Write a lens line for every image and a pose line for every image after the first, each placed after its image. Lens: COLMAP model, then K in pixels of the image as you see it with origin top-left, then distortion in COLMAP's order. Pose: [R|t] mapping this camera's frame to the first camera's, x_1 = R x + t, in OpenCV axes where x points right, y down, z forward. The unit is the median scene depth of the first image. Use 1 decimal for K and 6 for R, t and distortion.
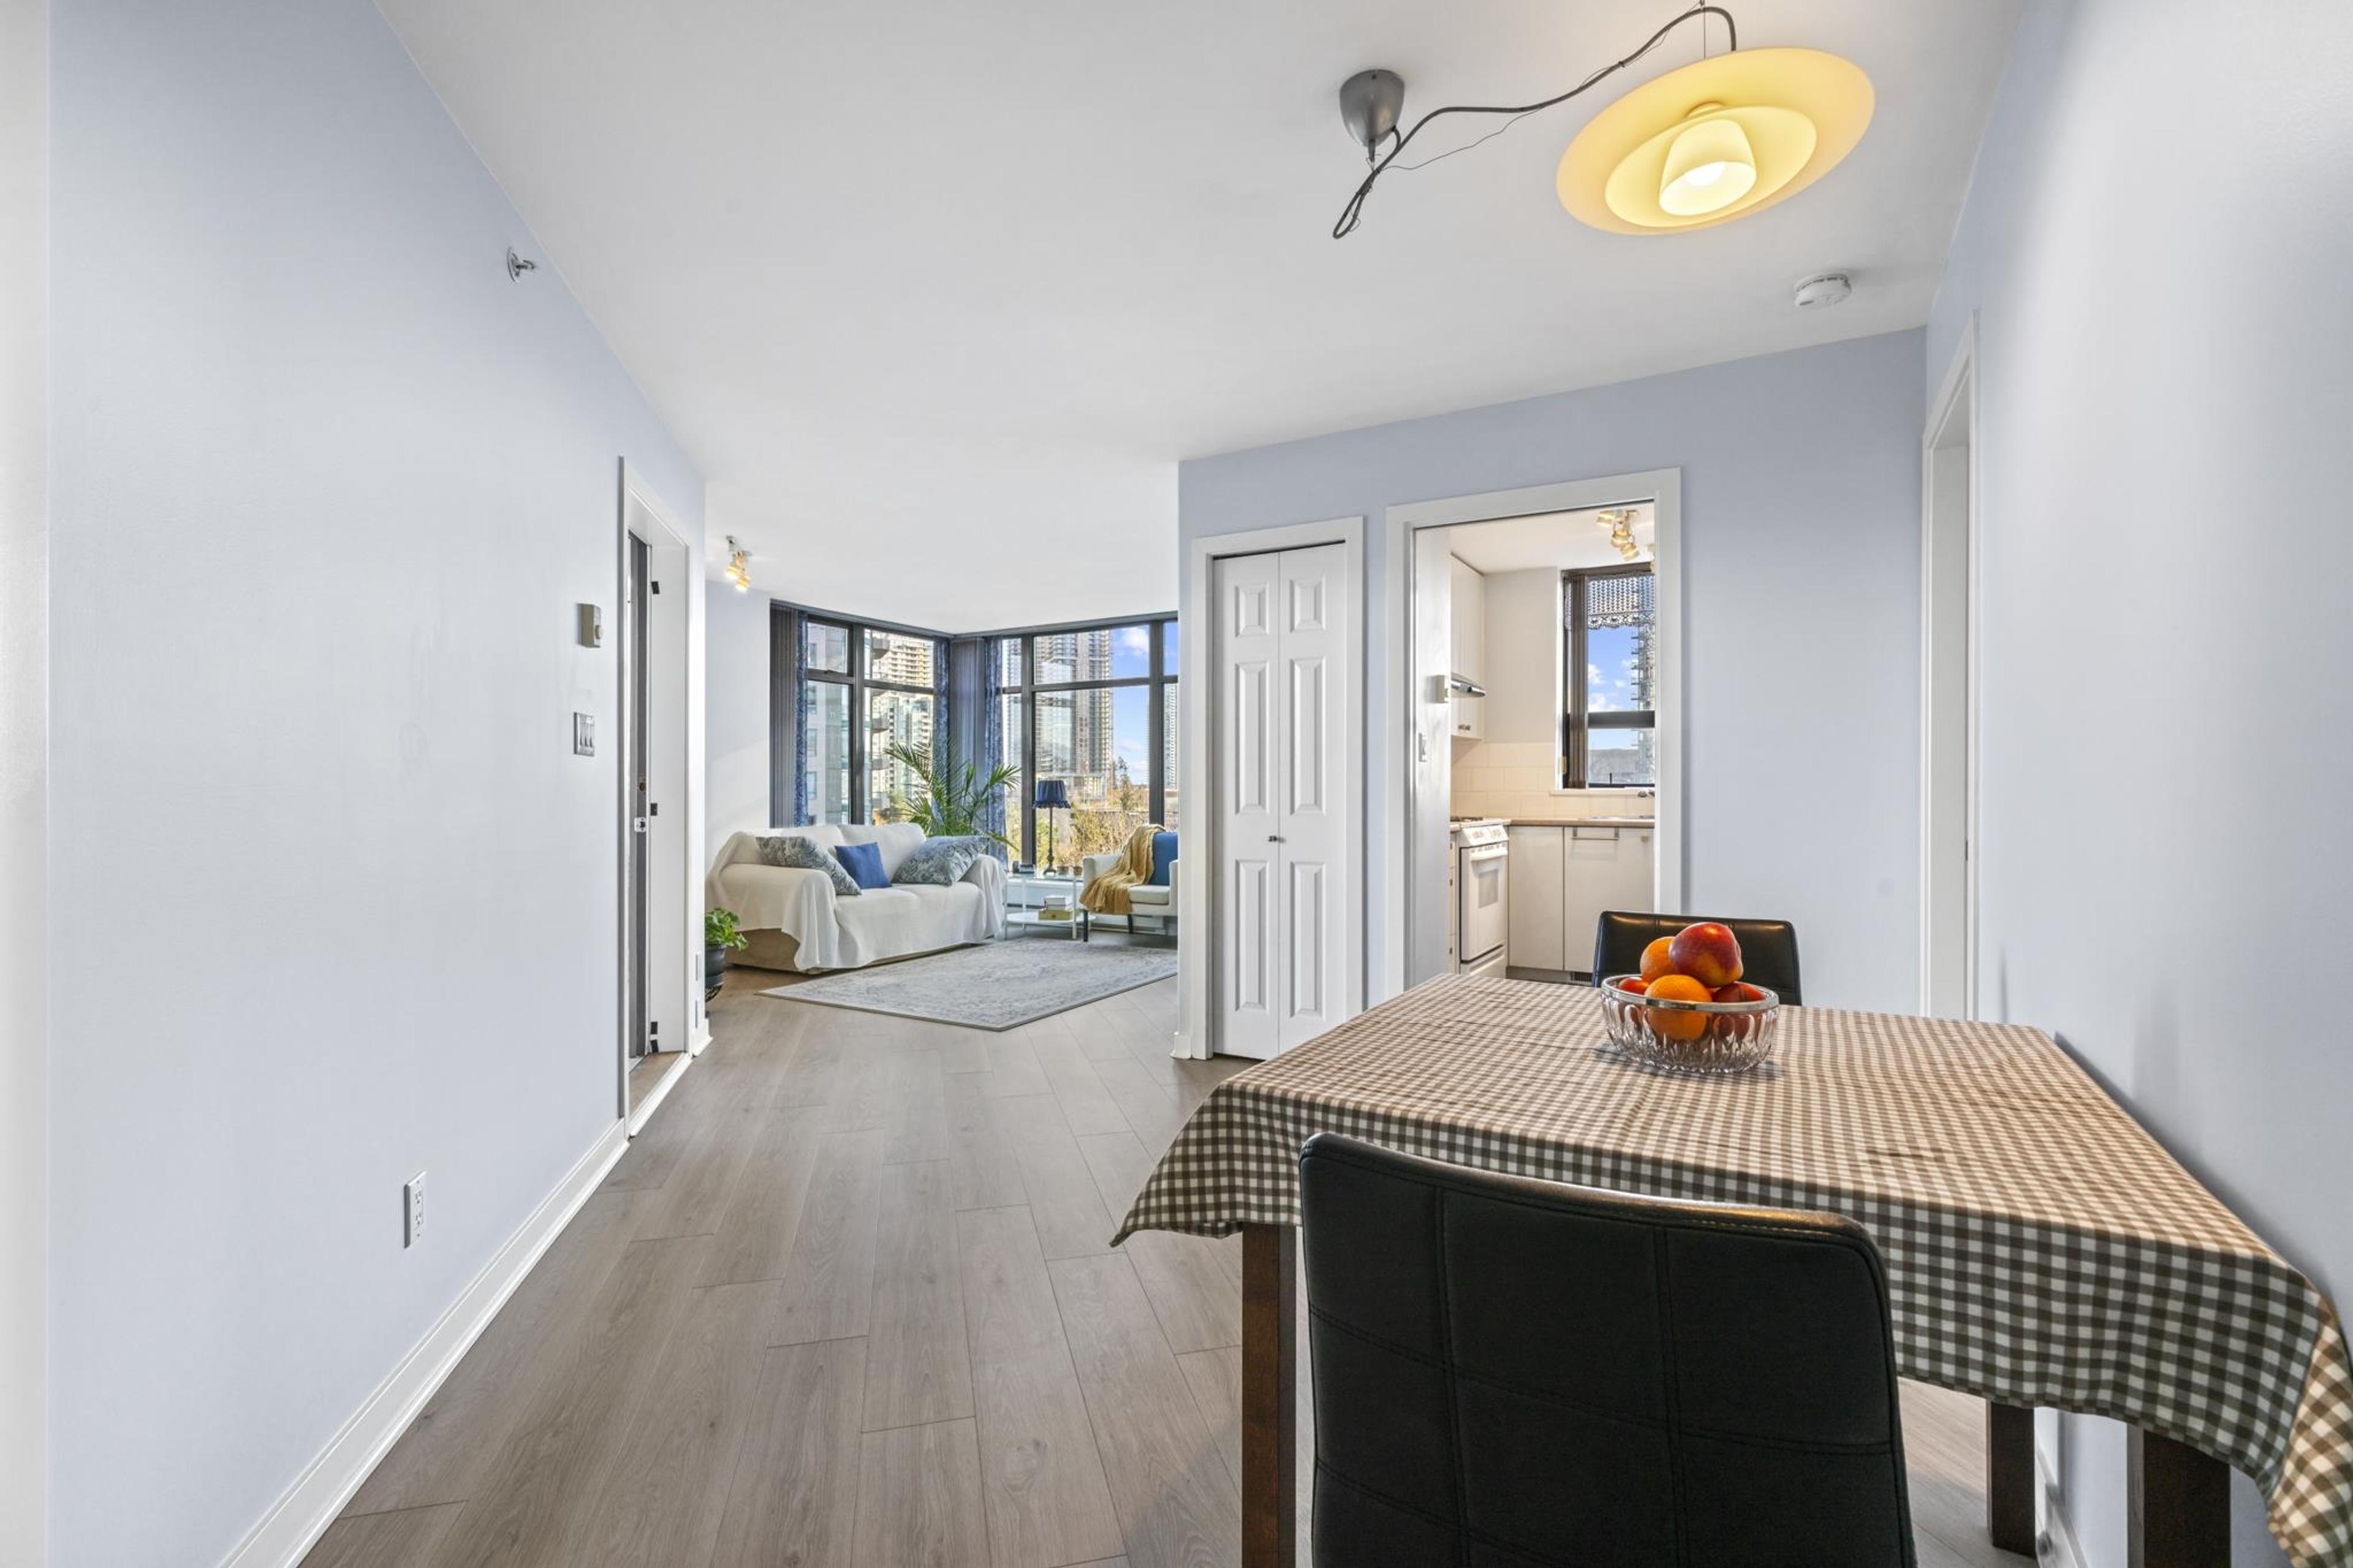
lens RADIAL K [[1053.3, 0, 1177.1], [0, 1053.3, 789.4], [0, 0, 1]] dist [-0.000857, 0.000016]
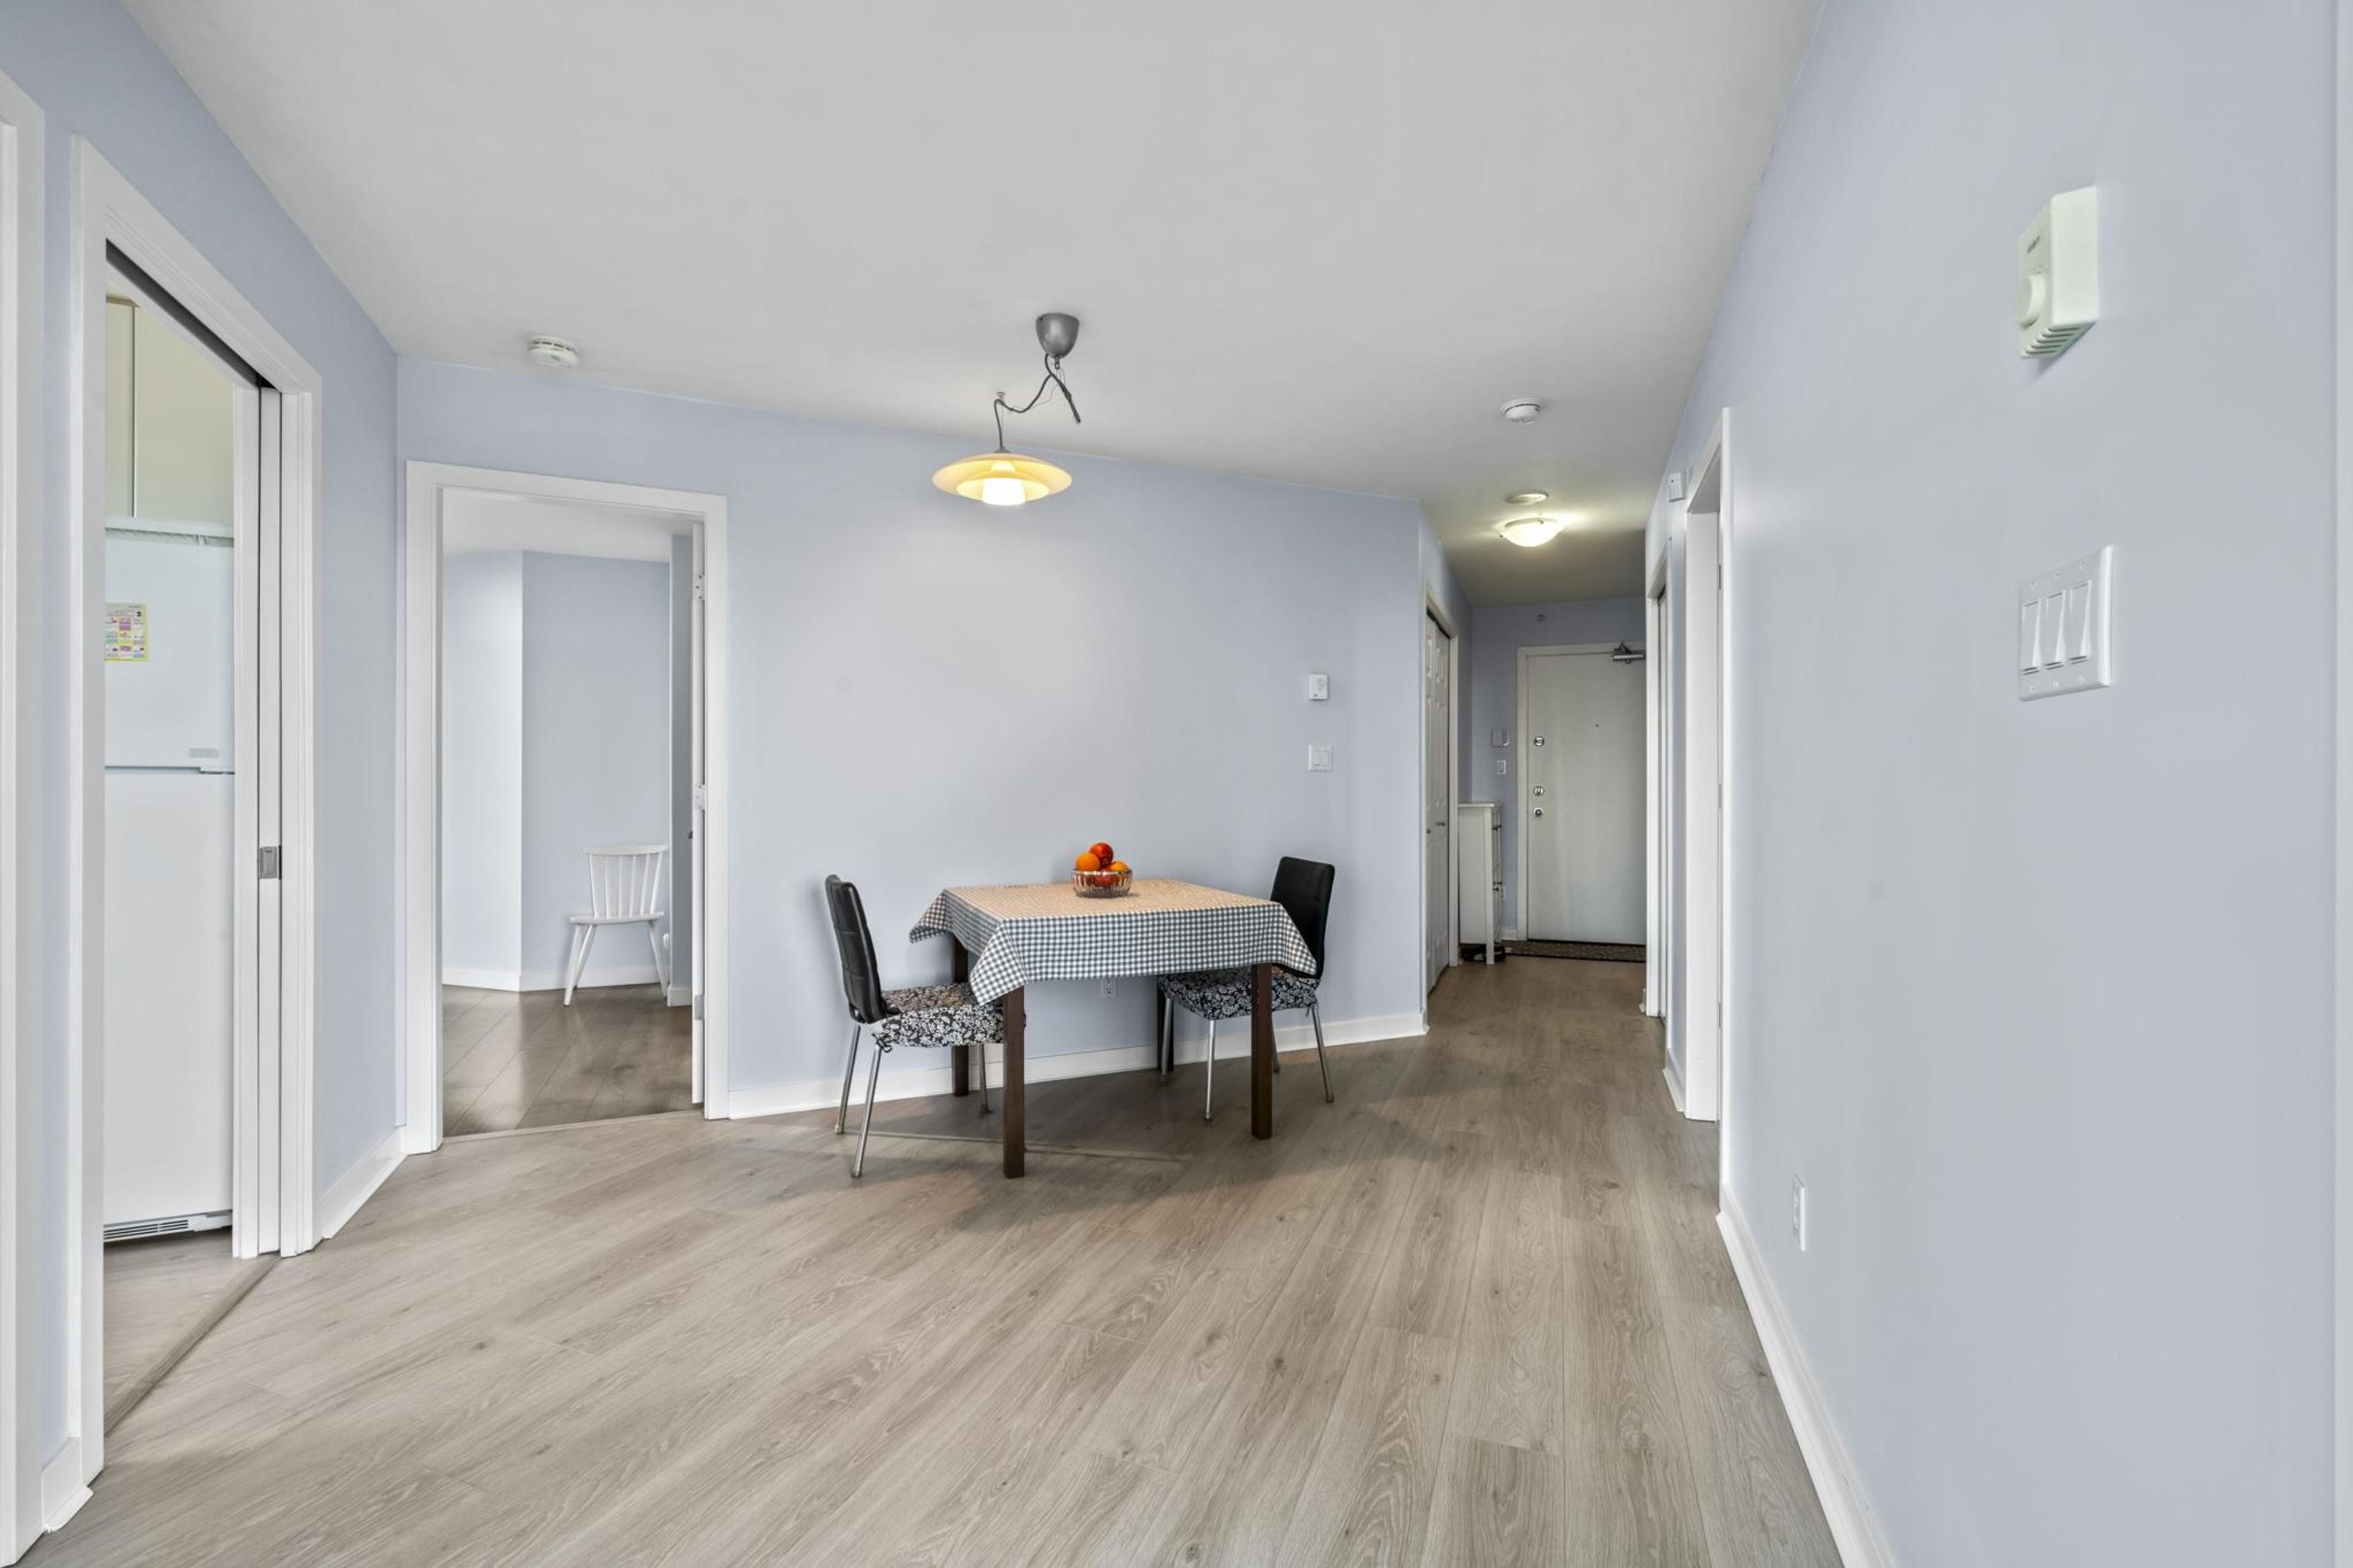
lens RADIAL K [[955.8, 0, 1176.3], [0, 955.8, 793.2], [0, 0, 1]] dist [0.000092, -0.000012]
pose [[-0.813686, 0.004493, 0.581287, -0.338978], [0.001098, 0.999980, -0.006193, 0.001011], [-0.581303, -0.004401, -0.813675, 0.917679]]
